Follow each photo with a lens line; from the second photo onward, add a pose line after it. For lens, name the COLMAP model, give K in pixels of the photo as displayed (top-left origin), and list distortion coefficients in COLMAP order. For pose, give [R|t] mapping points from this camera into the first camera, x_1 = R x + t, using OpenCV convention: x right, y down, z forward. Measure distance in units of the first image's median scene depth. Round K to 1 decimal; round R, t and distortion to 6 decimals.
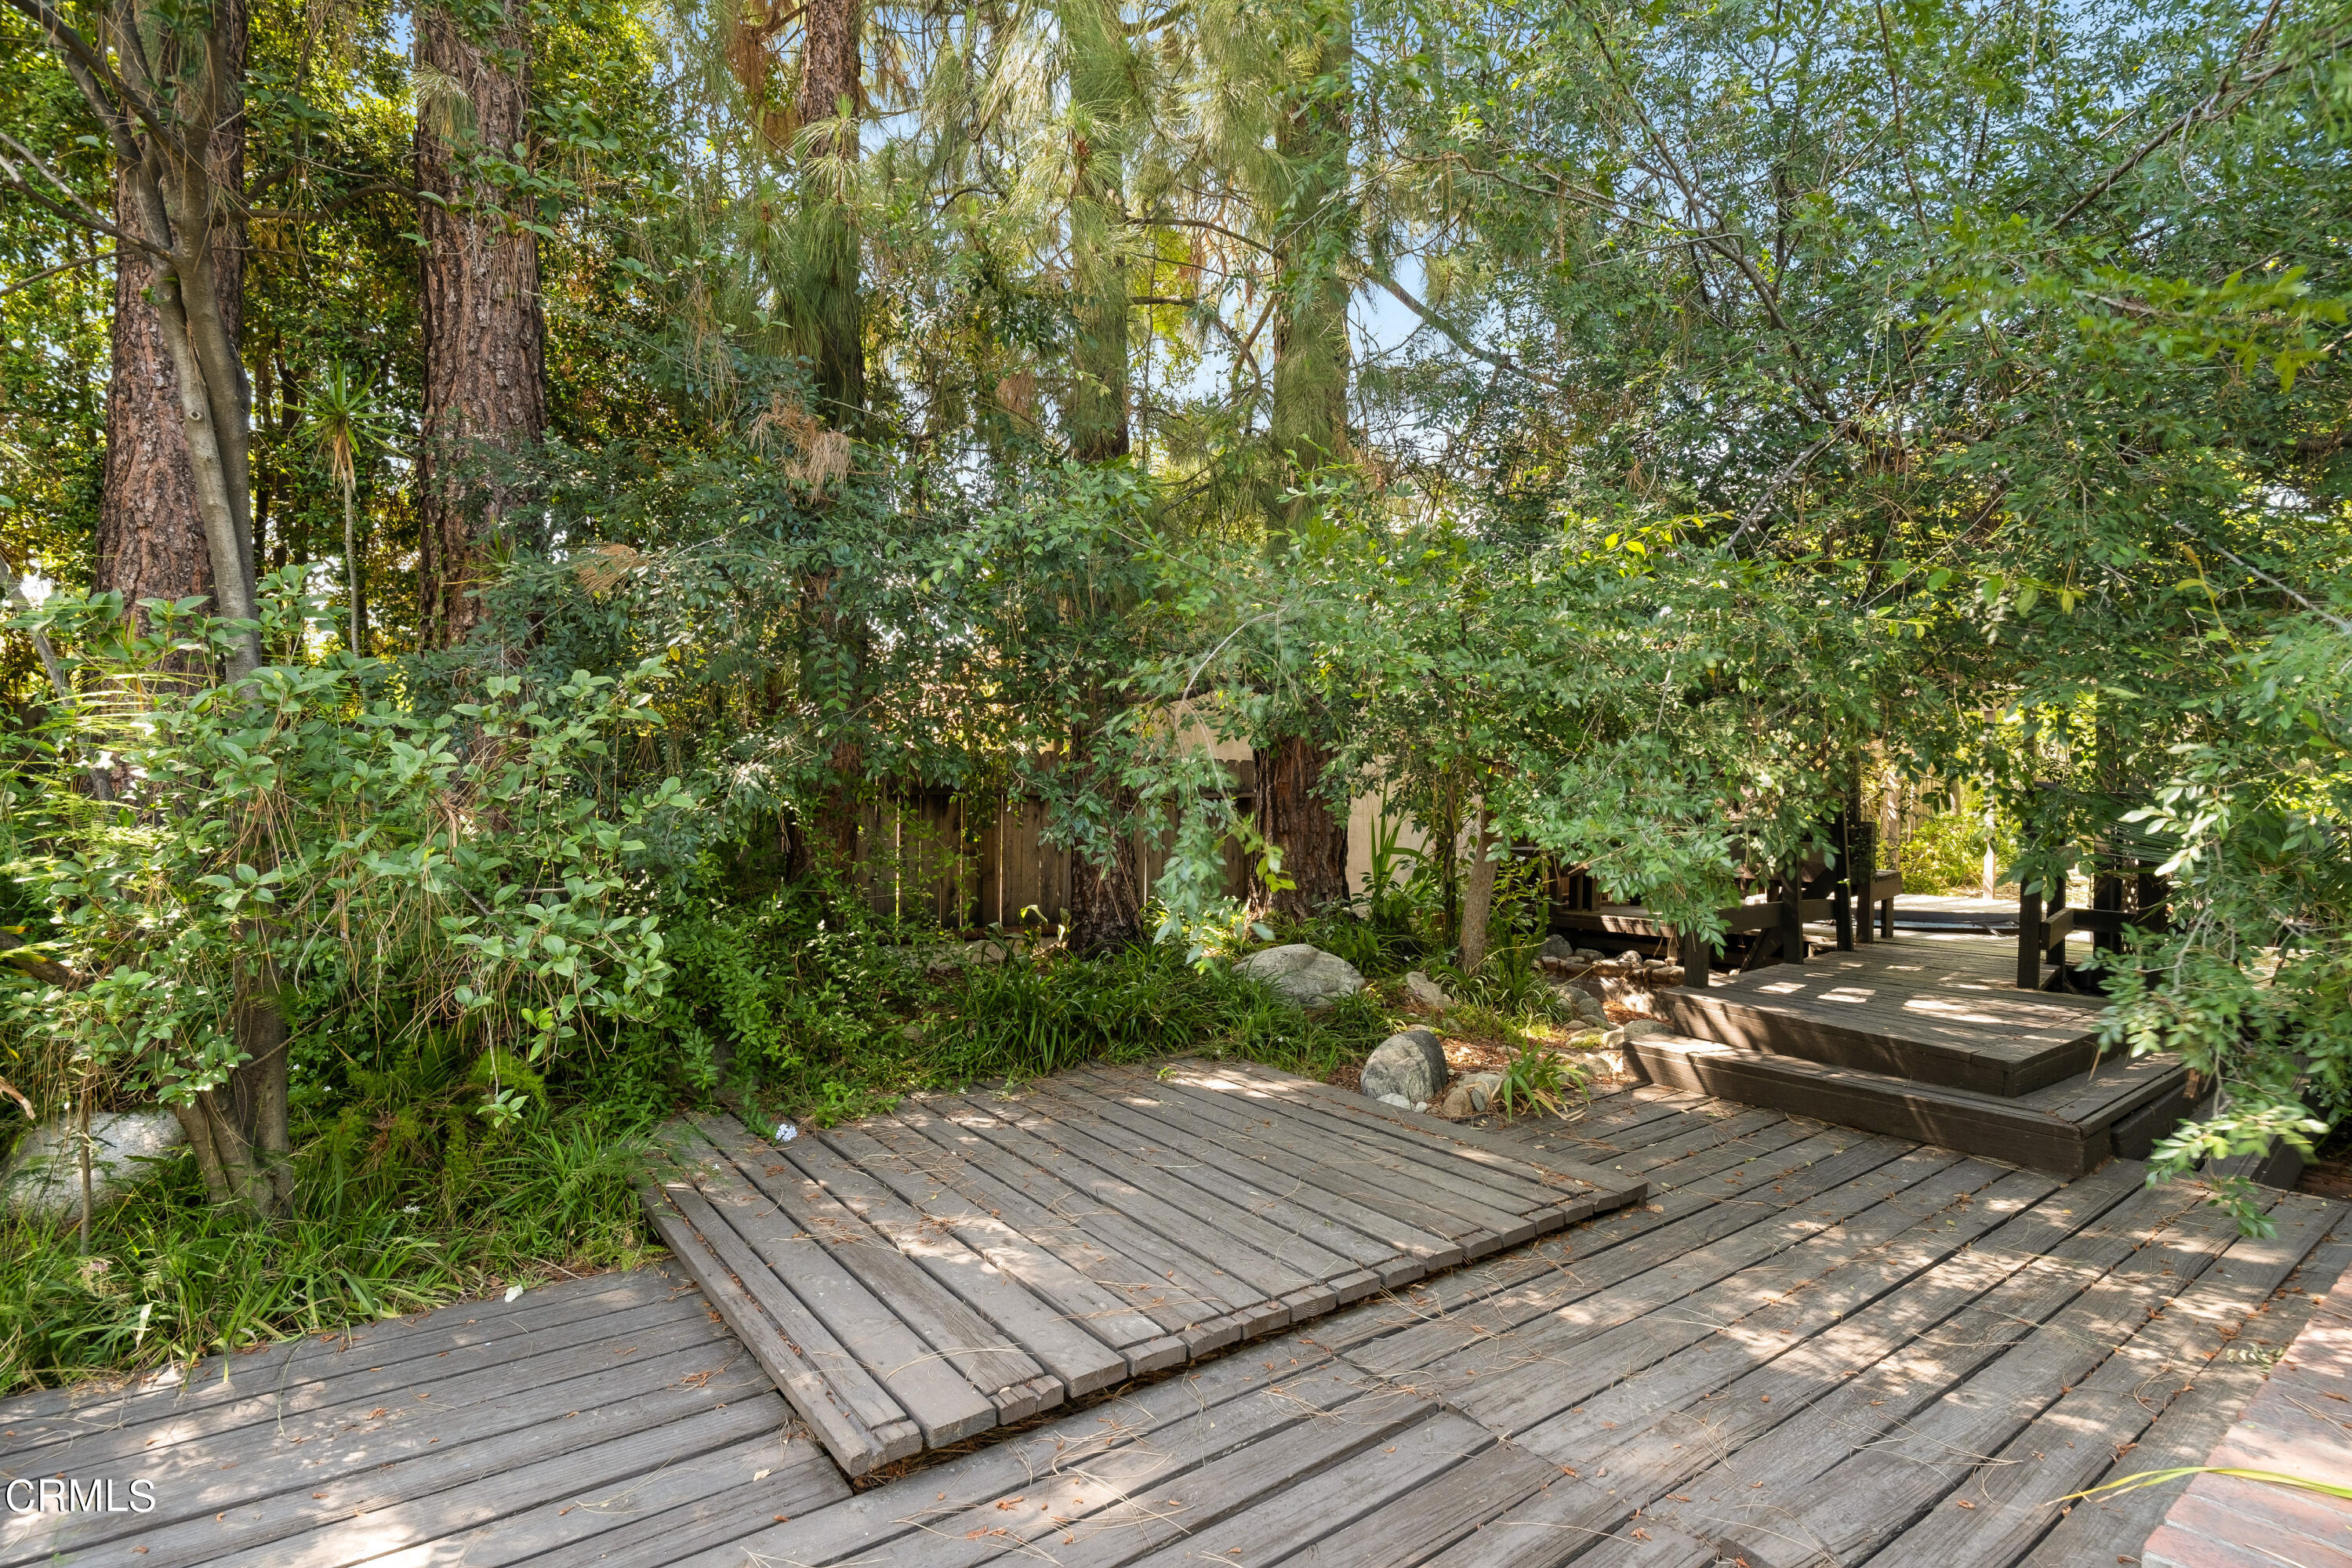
lens RADIAL K [[1138.2, 0, 1177.9], [0, 1138.2, 792.7], [0, 0, 1]] dist [0.004804, -0.001055]
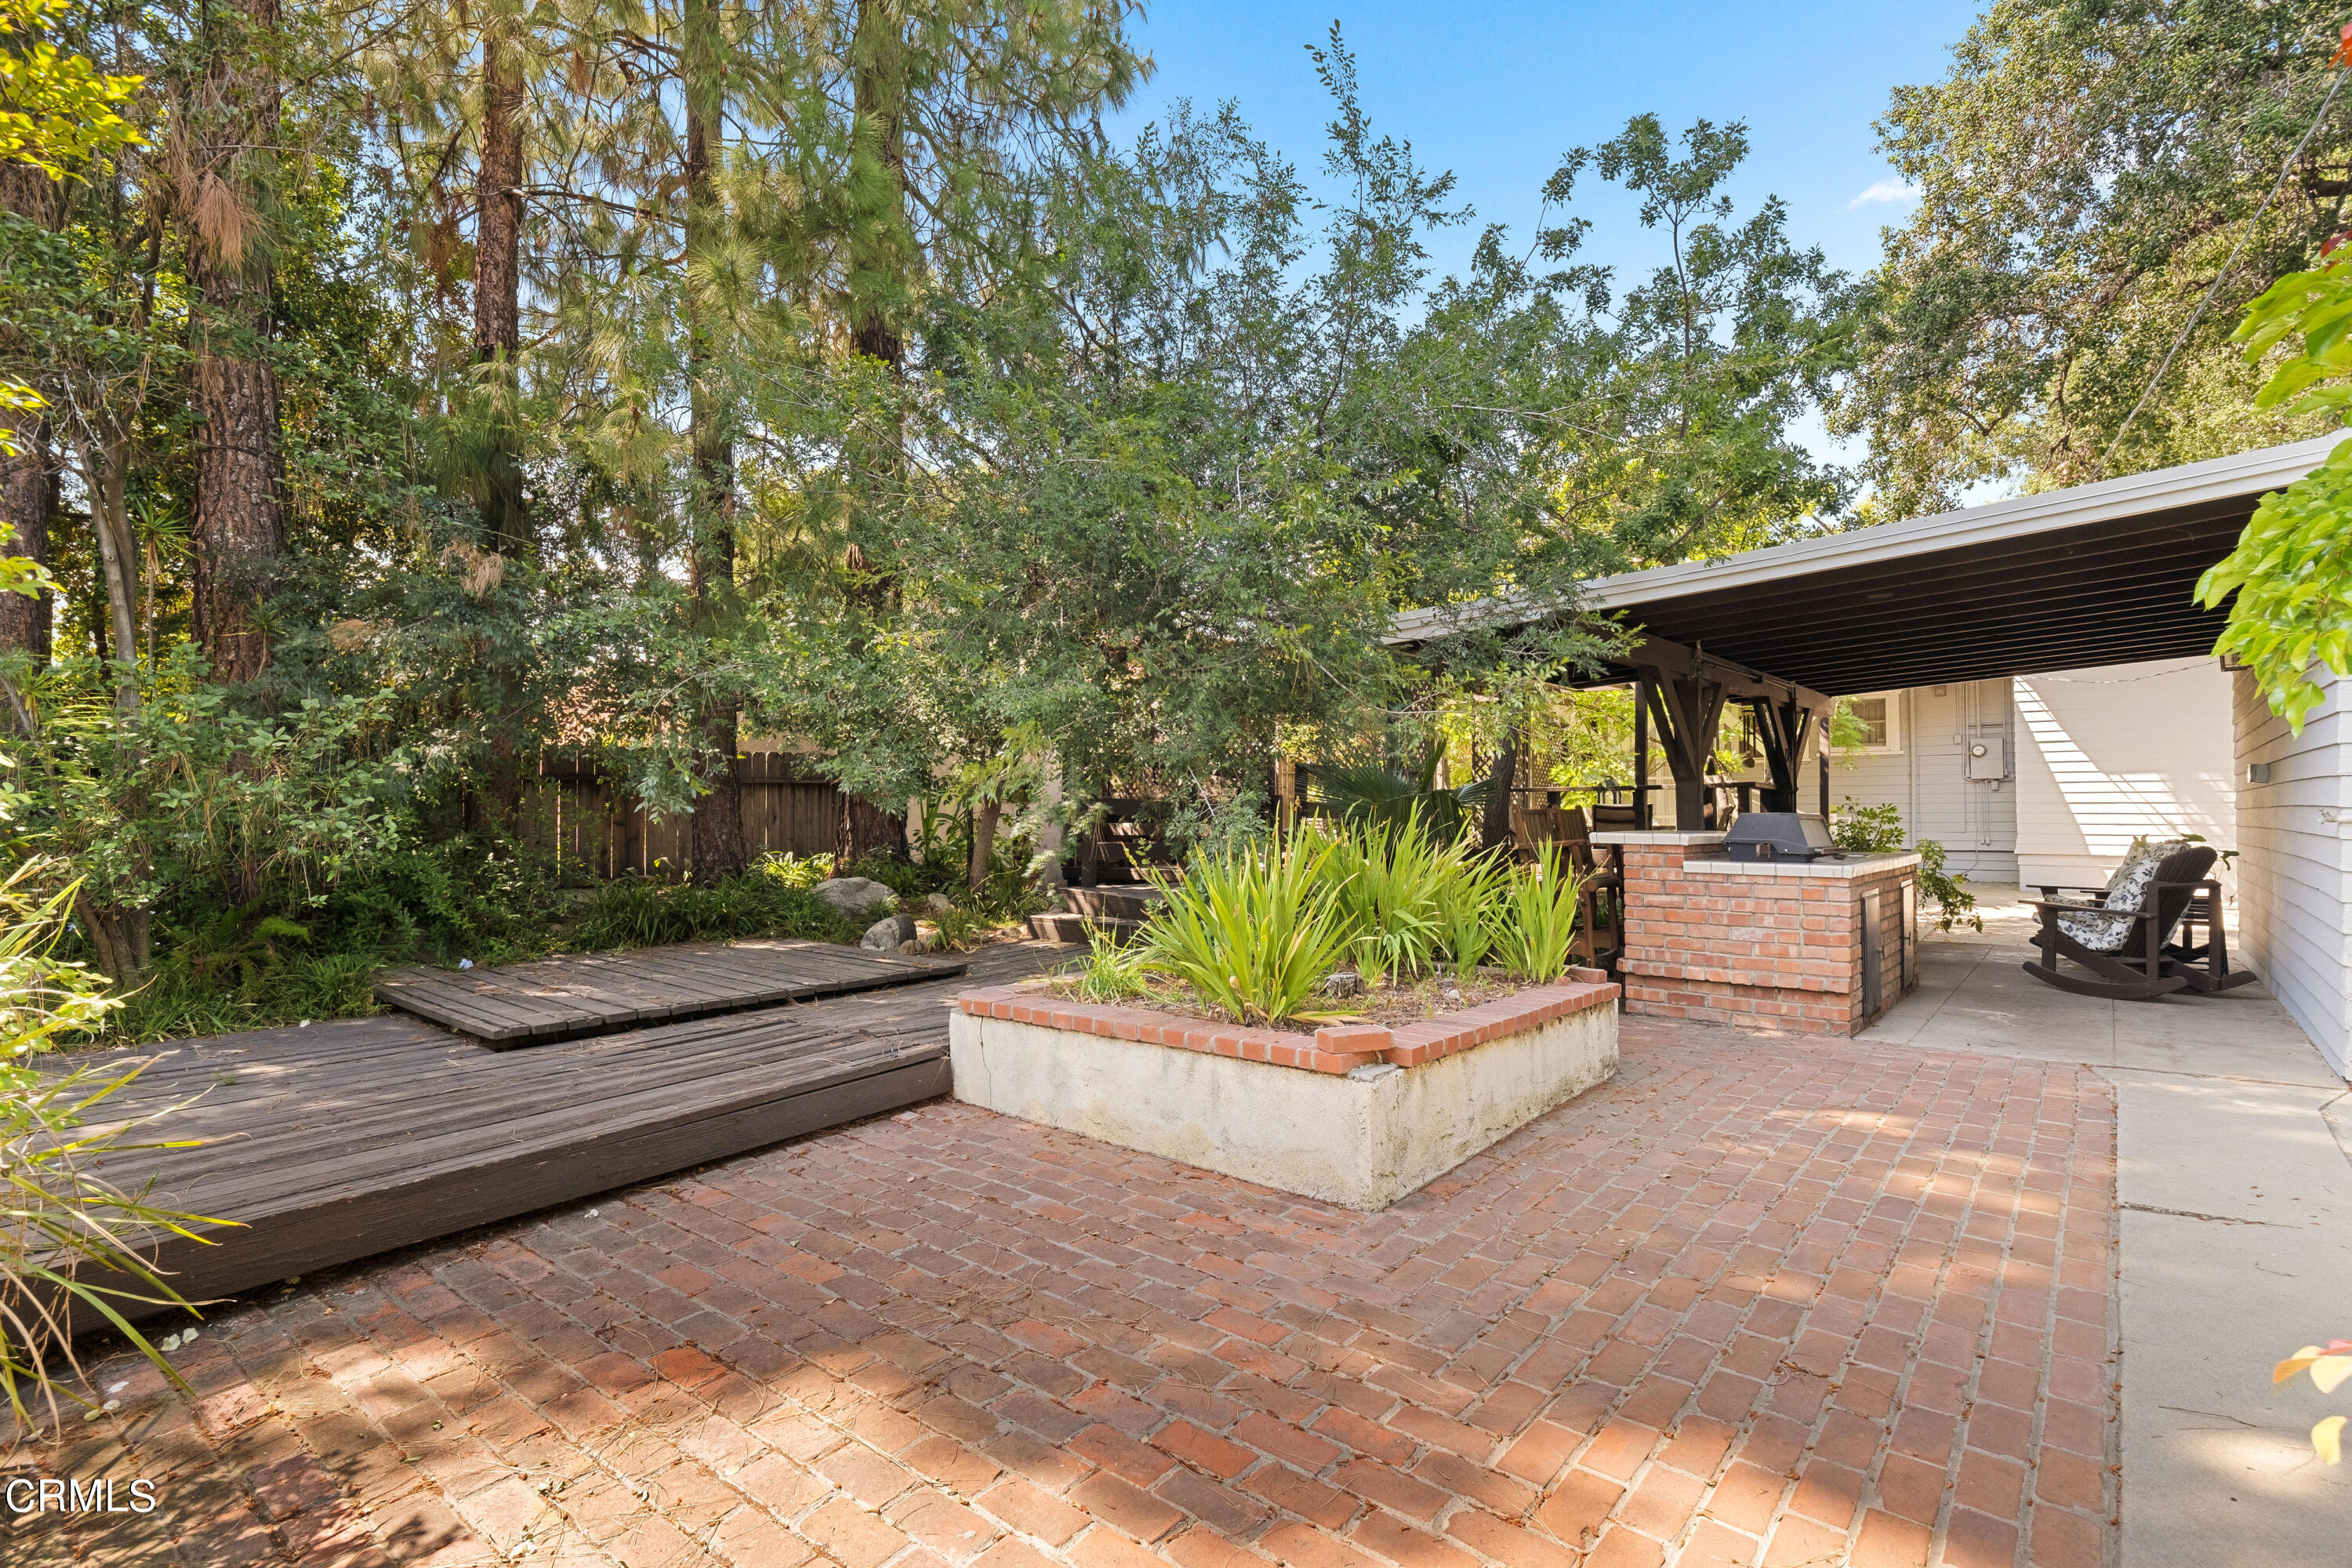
lens RADIAL K [[1138.2, 0, 1165.7], [0, 1138.2, 781.9], [0, 0, 1]] dist [0.004804, -0.001055]
pose [[0.976855, -0.012622, 0.213530, 0.306989], [0.016412, 0.999738, -0.015984, 0.068551], [-0.213272, 0.019119, 0.976806, -0.860901]]
